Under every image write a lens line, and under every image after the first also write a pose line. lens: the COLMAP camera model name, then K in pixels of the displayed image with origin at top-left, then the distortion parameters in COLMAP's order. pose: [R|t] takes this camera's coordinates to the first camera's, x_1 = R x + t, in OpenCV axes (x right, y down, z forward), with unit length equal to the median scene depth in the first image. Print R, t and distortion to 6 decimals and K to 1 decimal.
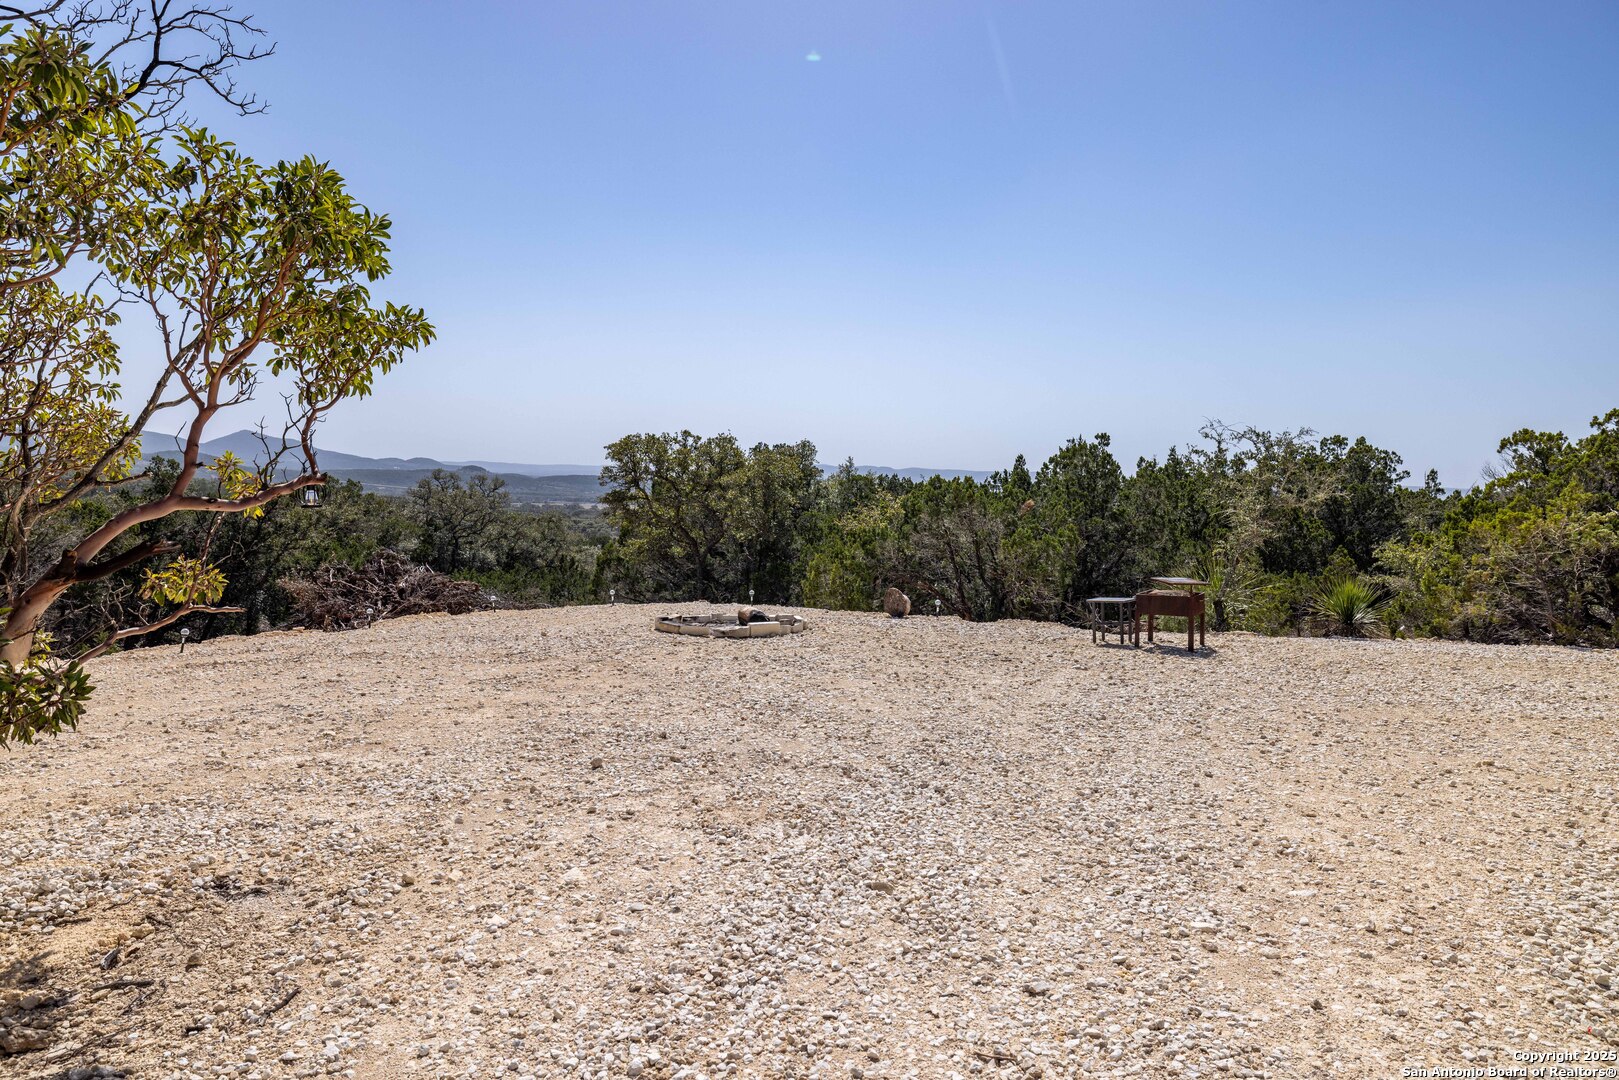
lens RADIAL K [[1020.0, 0, 804.5], [0, 1020.0, 534.0], [0, 0, 1]] dist [-0.001903, -0.000900]
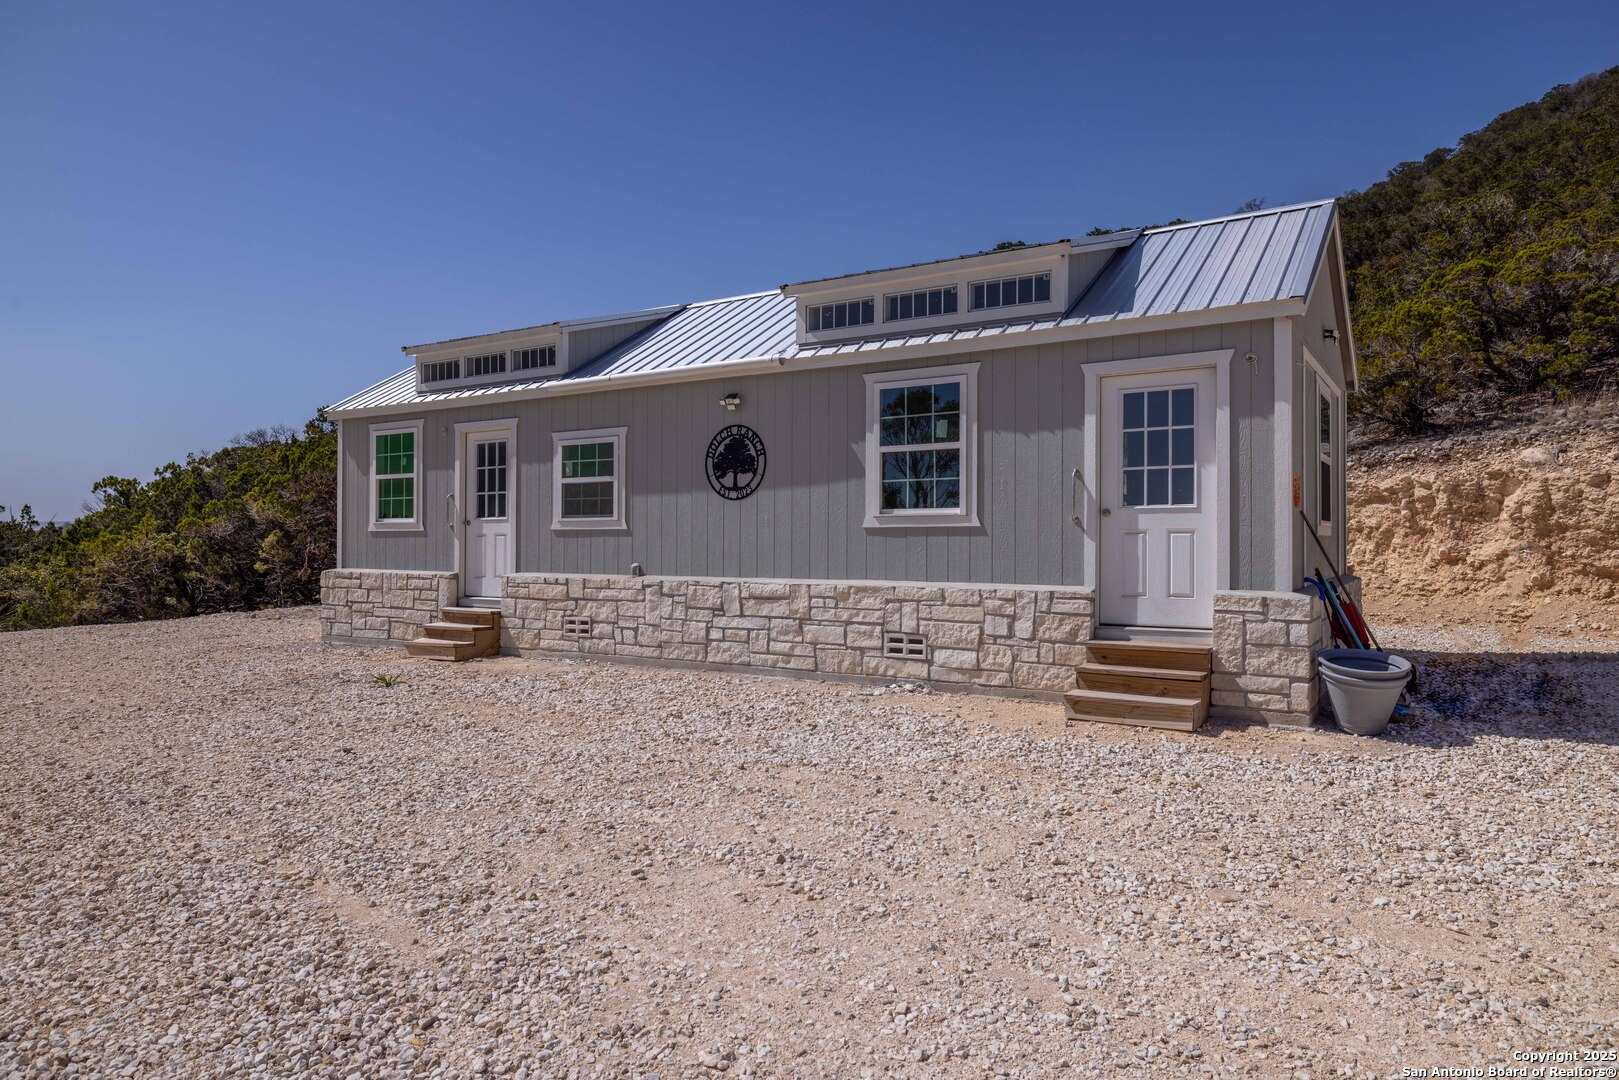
lens RADIAL K [[1020.0, 0, 804.1], [0, 1020.0, 532.7], [0, 0, 1]] dist [-0.001903, -0.000900]
pose [[0.336406, -0.035768, 0.941038, -0.295432], [0.066390, 0.997693, 0.014188, 0.017631], [-0.939374, 0.057702, 0.338004, -0.366202]]
